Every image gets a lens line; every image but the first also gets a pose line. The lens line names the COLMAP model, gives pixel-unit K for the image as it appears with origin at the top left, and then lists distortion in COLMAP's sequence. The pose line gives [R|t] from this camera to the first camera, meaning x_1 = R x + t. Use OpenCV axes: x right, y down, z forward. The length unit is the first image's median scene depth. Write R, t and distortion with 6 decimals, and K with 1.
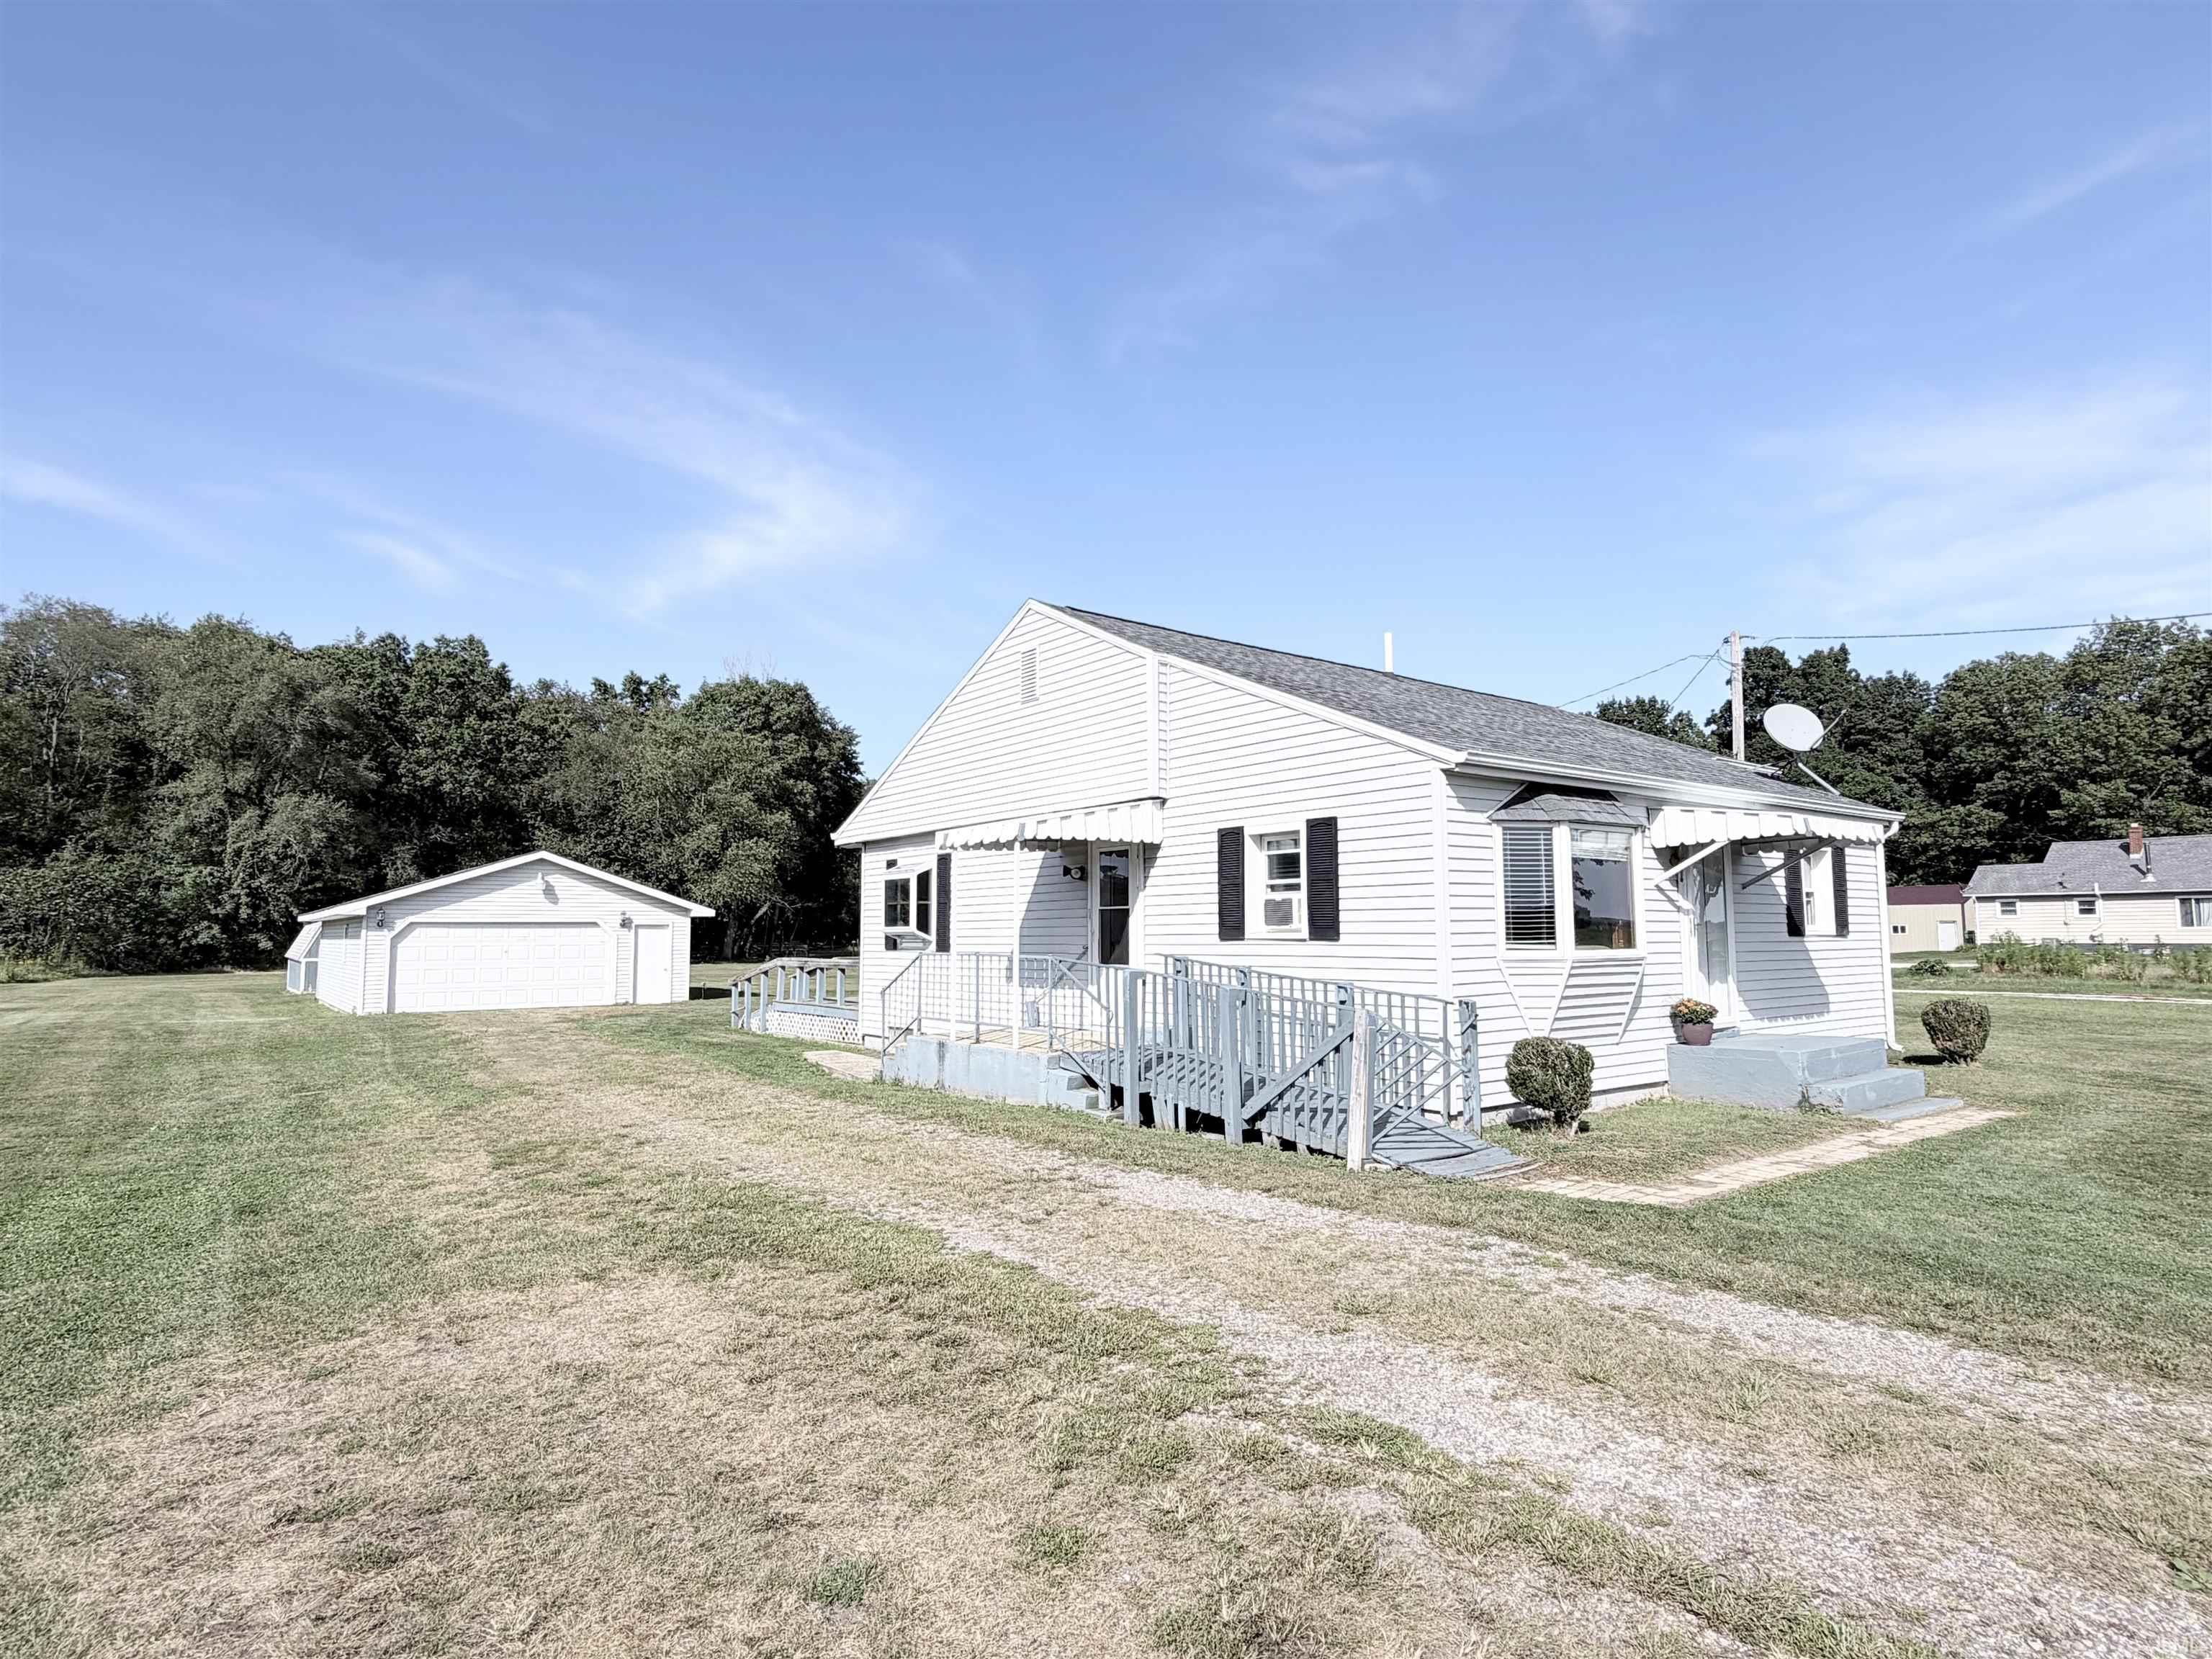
lens RADIAL K [[1210.3, 0, 1094.4], [0, 1210.3, 822.6], [0, 0, 1]] dist [0.003466, 0.002612]
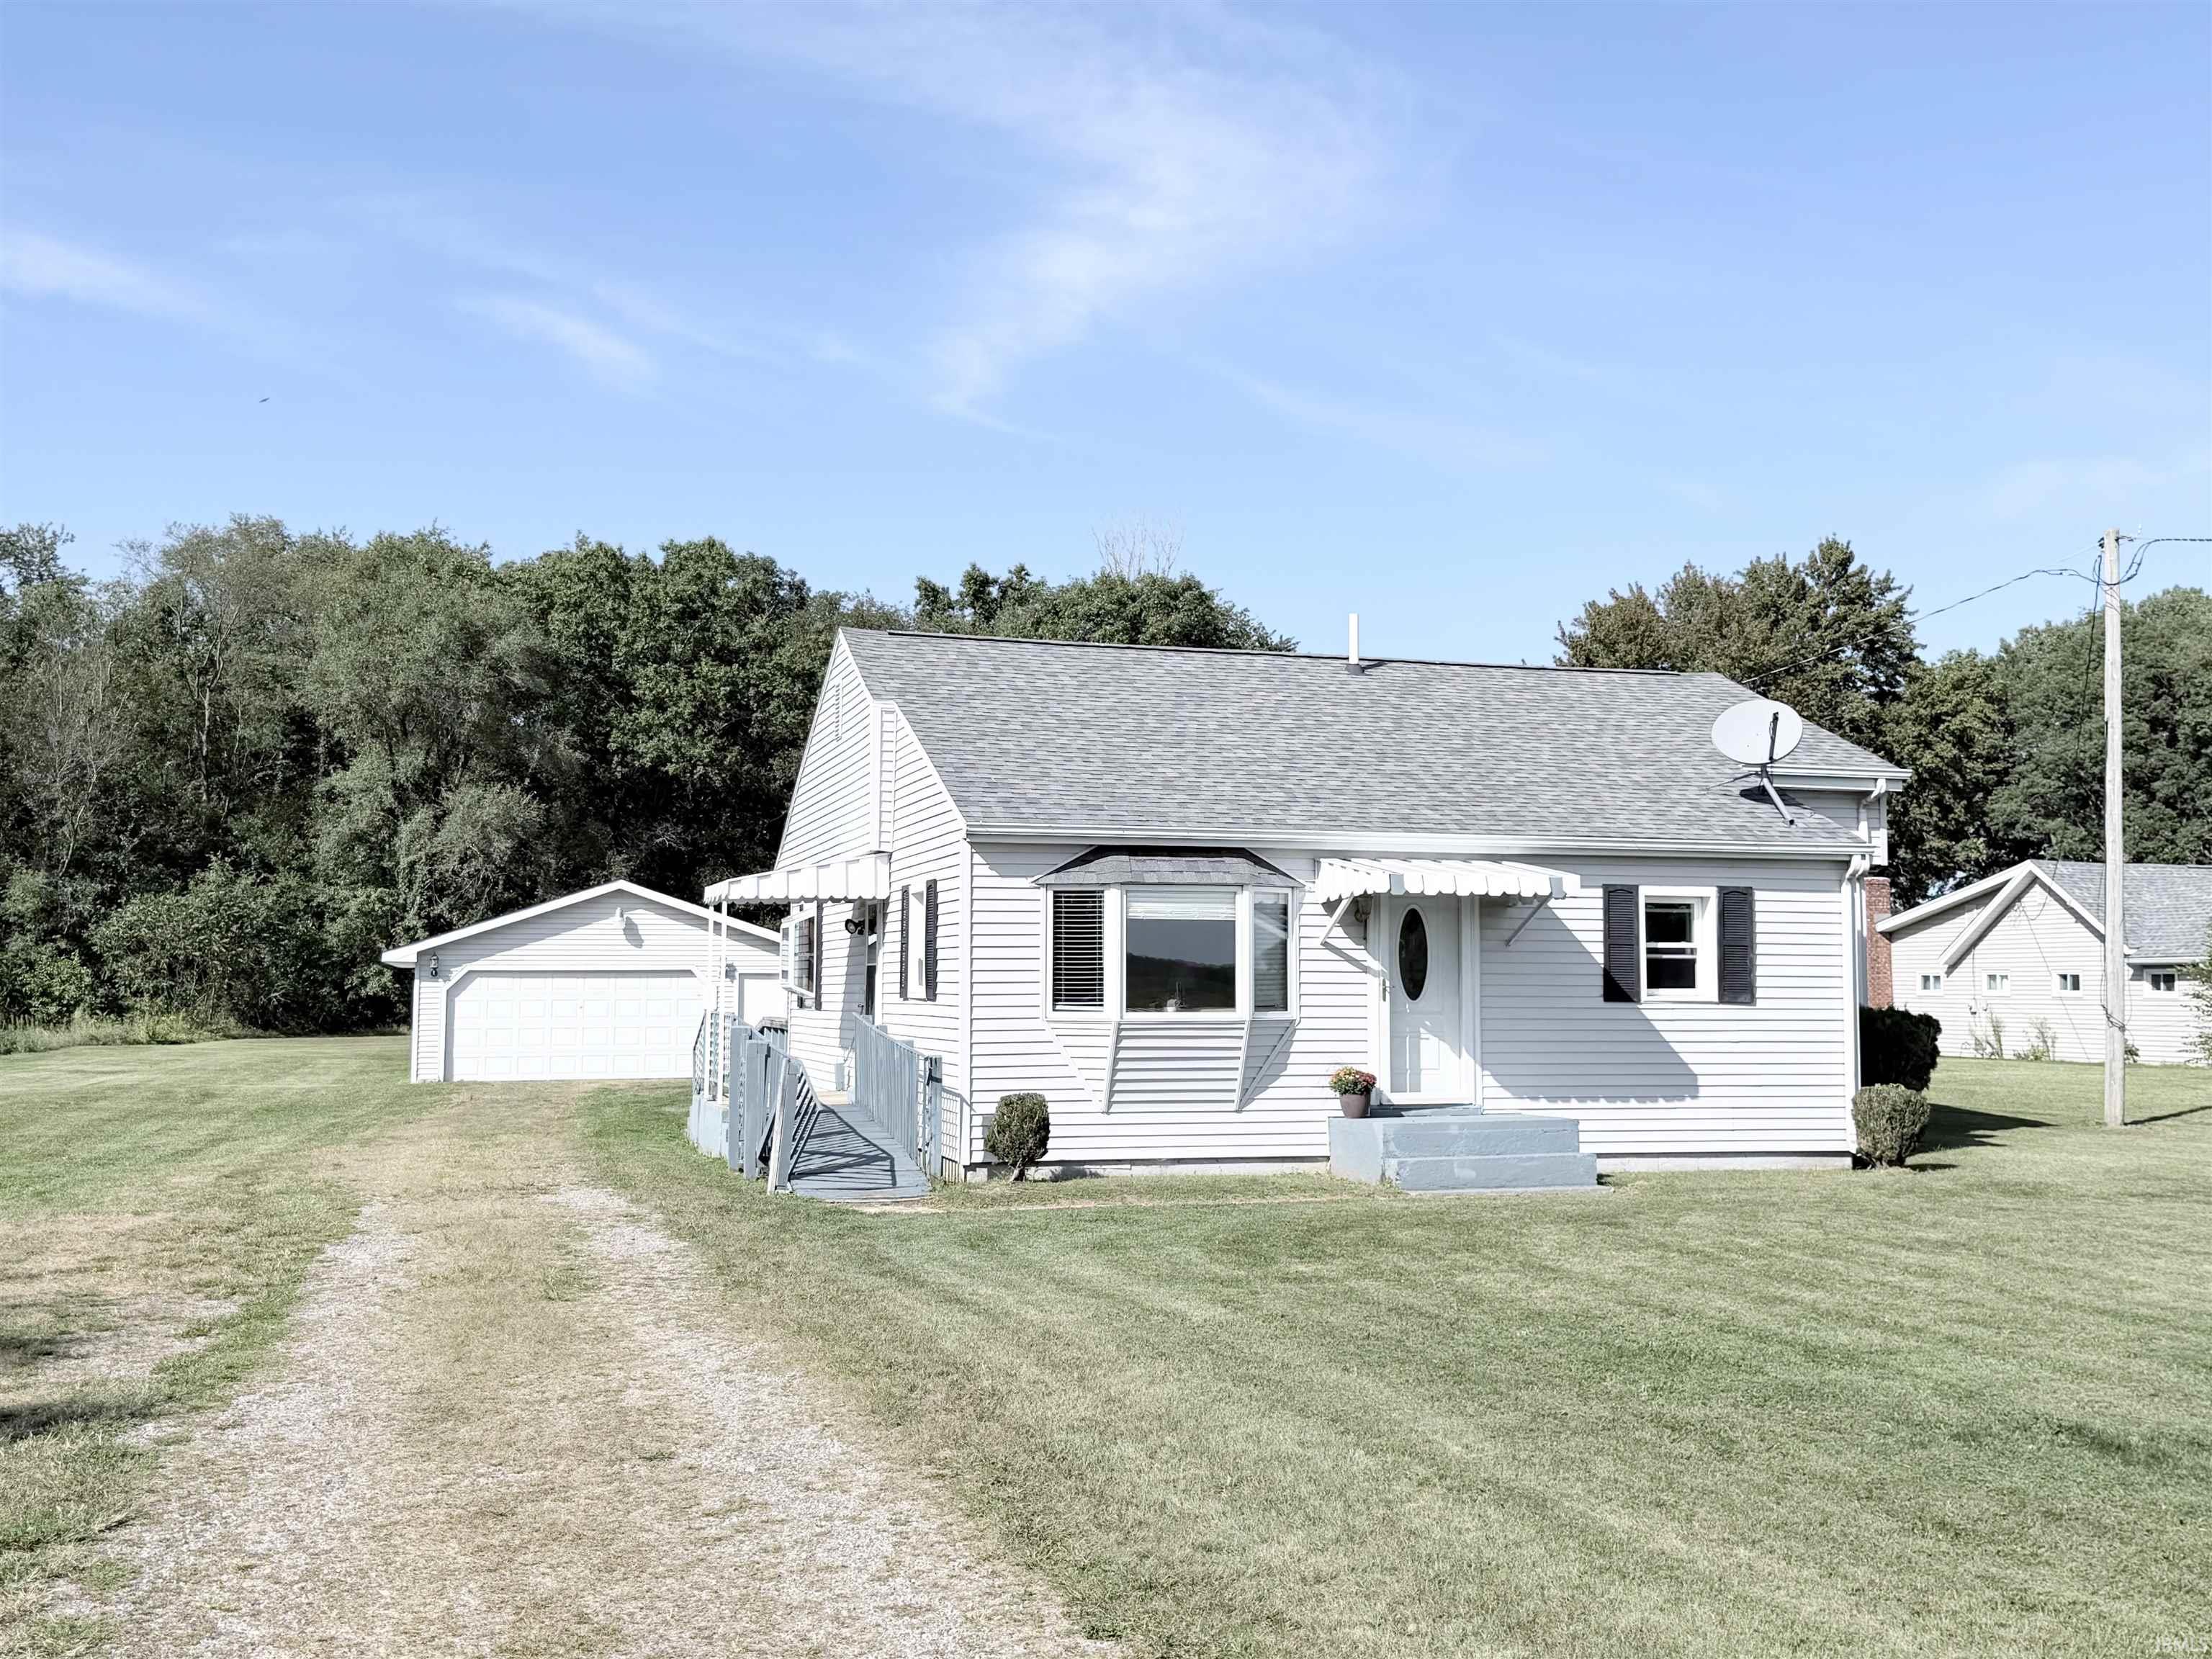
lens RADIAL K [[2266.9, 0, 1106.0], [0, 2266.9, 829.5], [0, 0, 1]] dist [0.148545, -0.344517]
pose [[0.933302, -0.017696, -0.358656, 0.165293], [0.026004, 0.999493, 0.018352, -0.012648], [0.358150, -0.026455, 0.933289, -0.118296]]
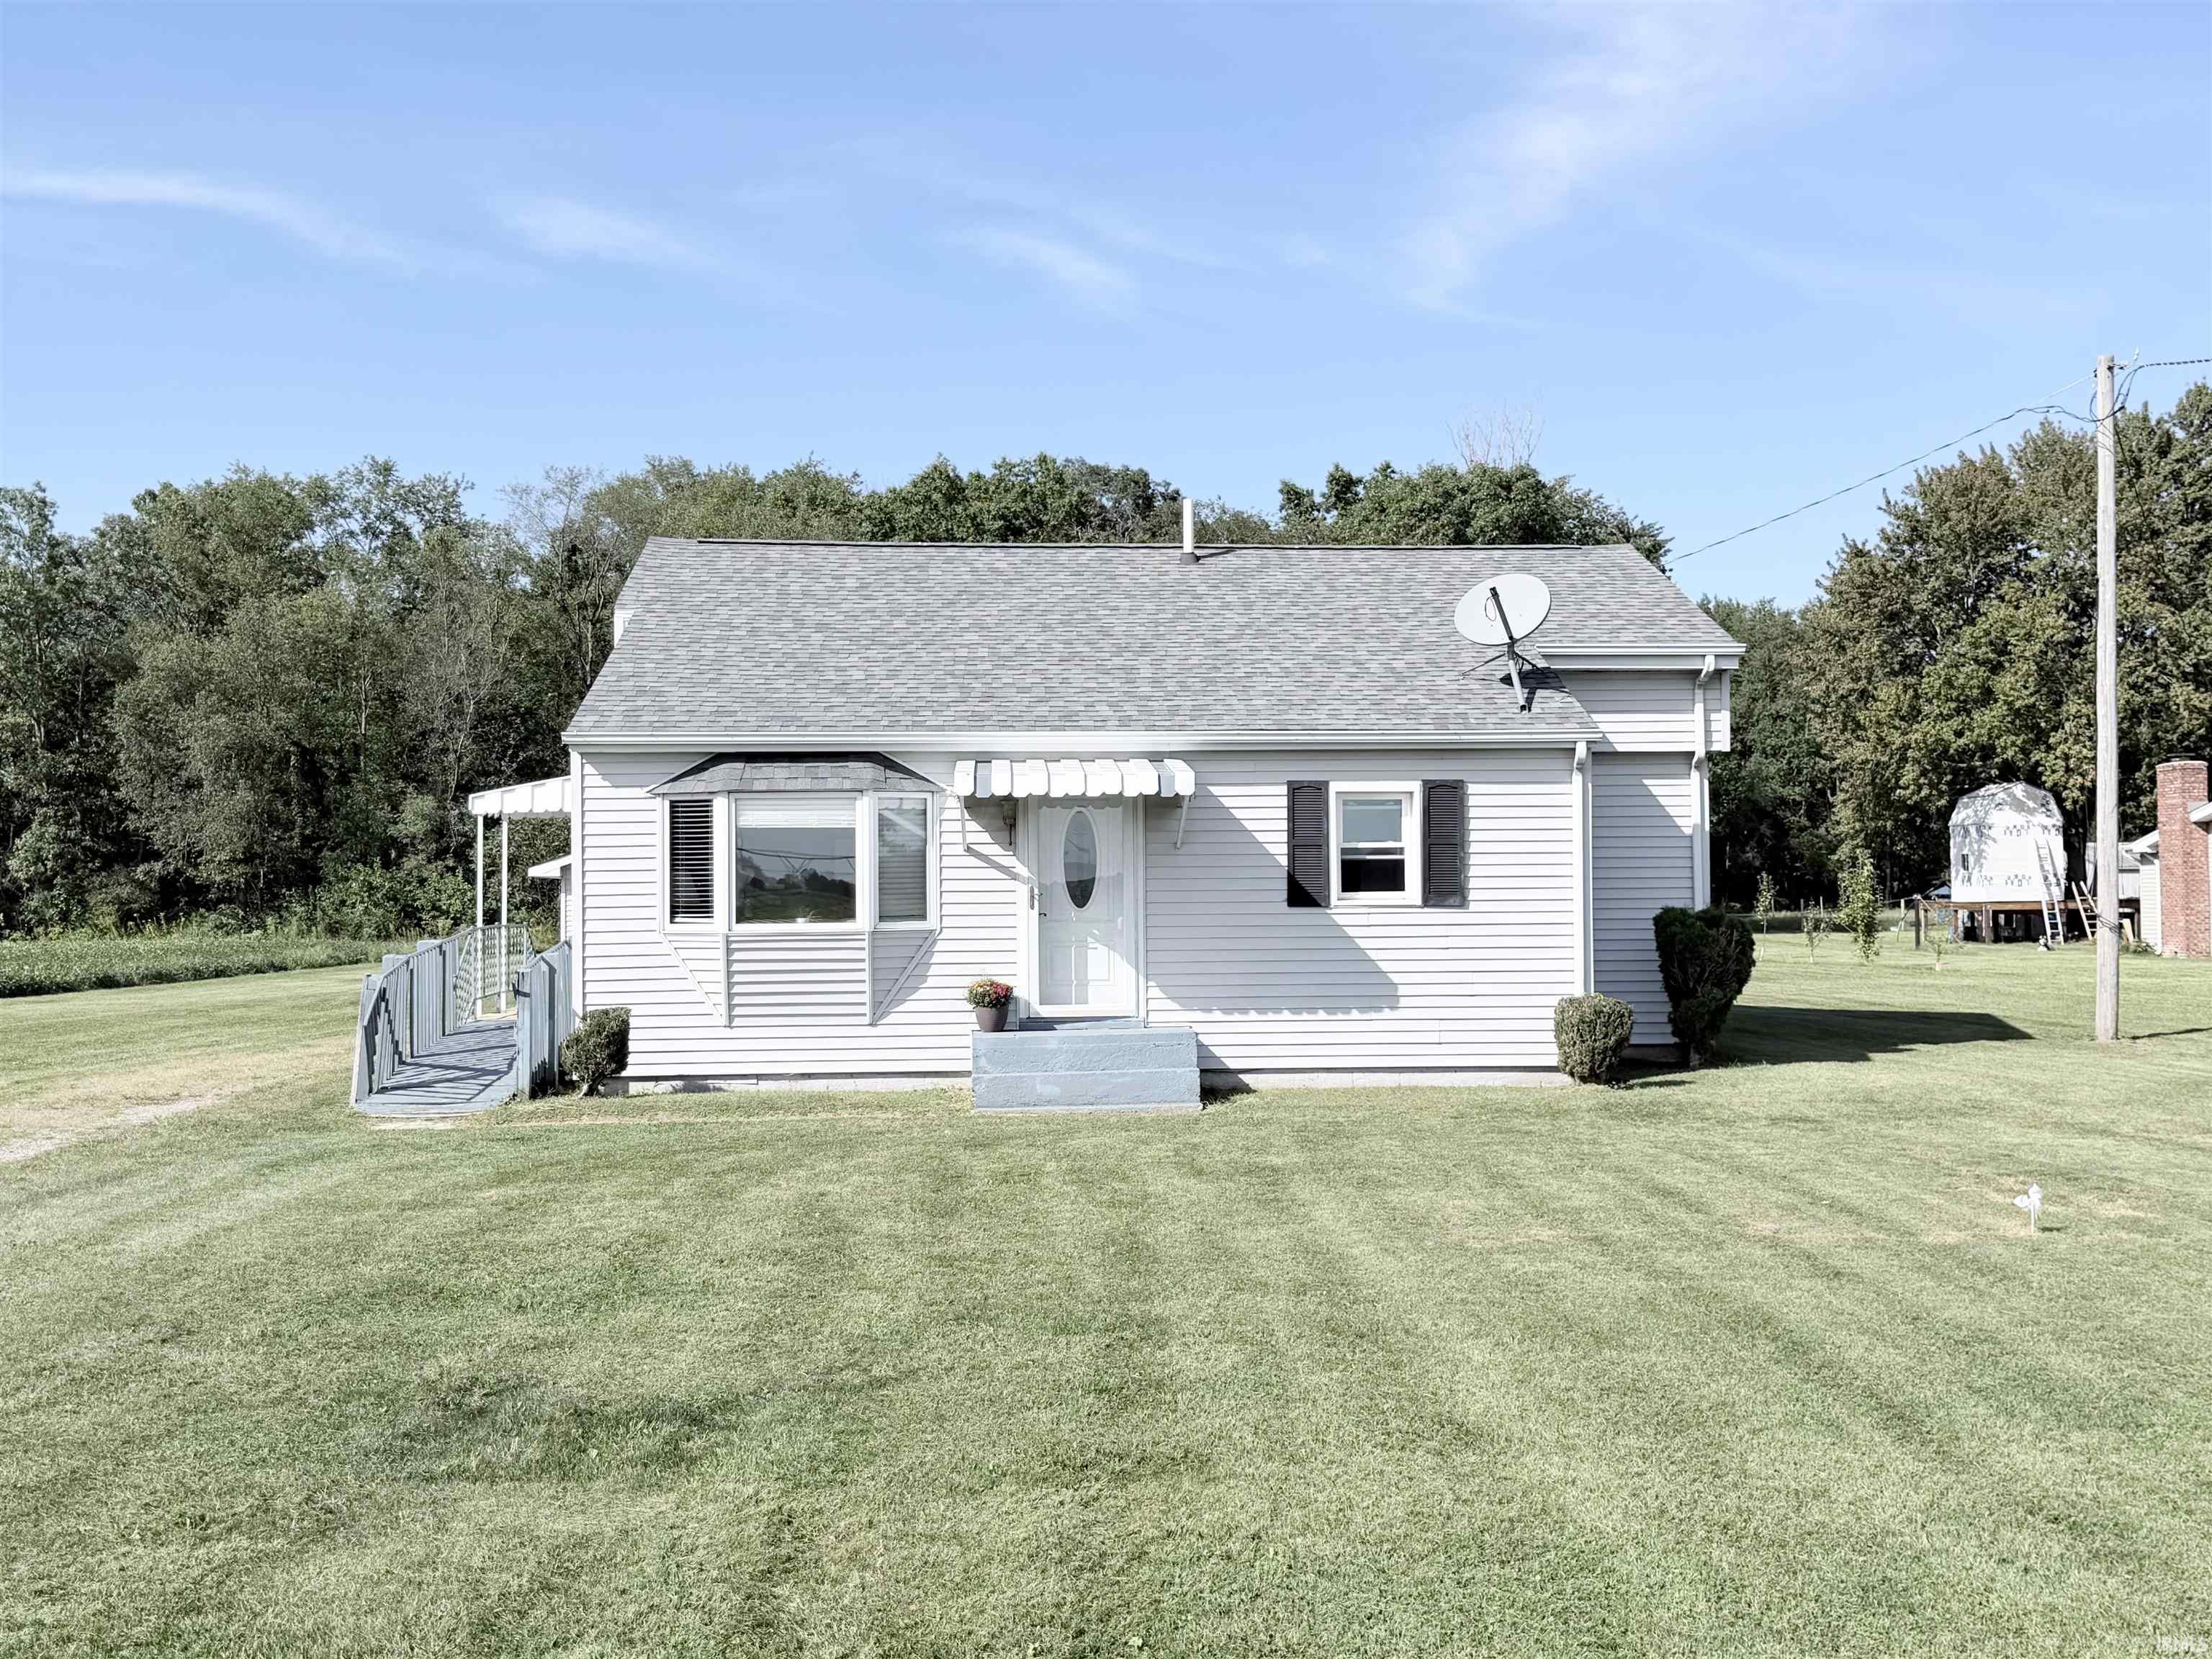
lens RADIAL K [[2256.1, 0, 1095.5], [0, 2256.1, 841.7], [0, 0, 1]] dist [0.146616, -0.306355]
pose [[0.829283, -0.015478, -0.558615, 0.258447], [0.055724, 0.996925, 0.055102, -0.007036], [0.556044, -0.076824, 0.827595, -0.053368]]
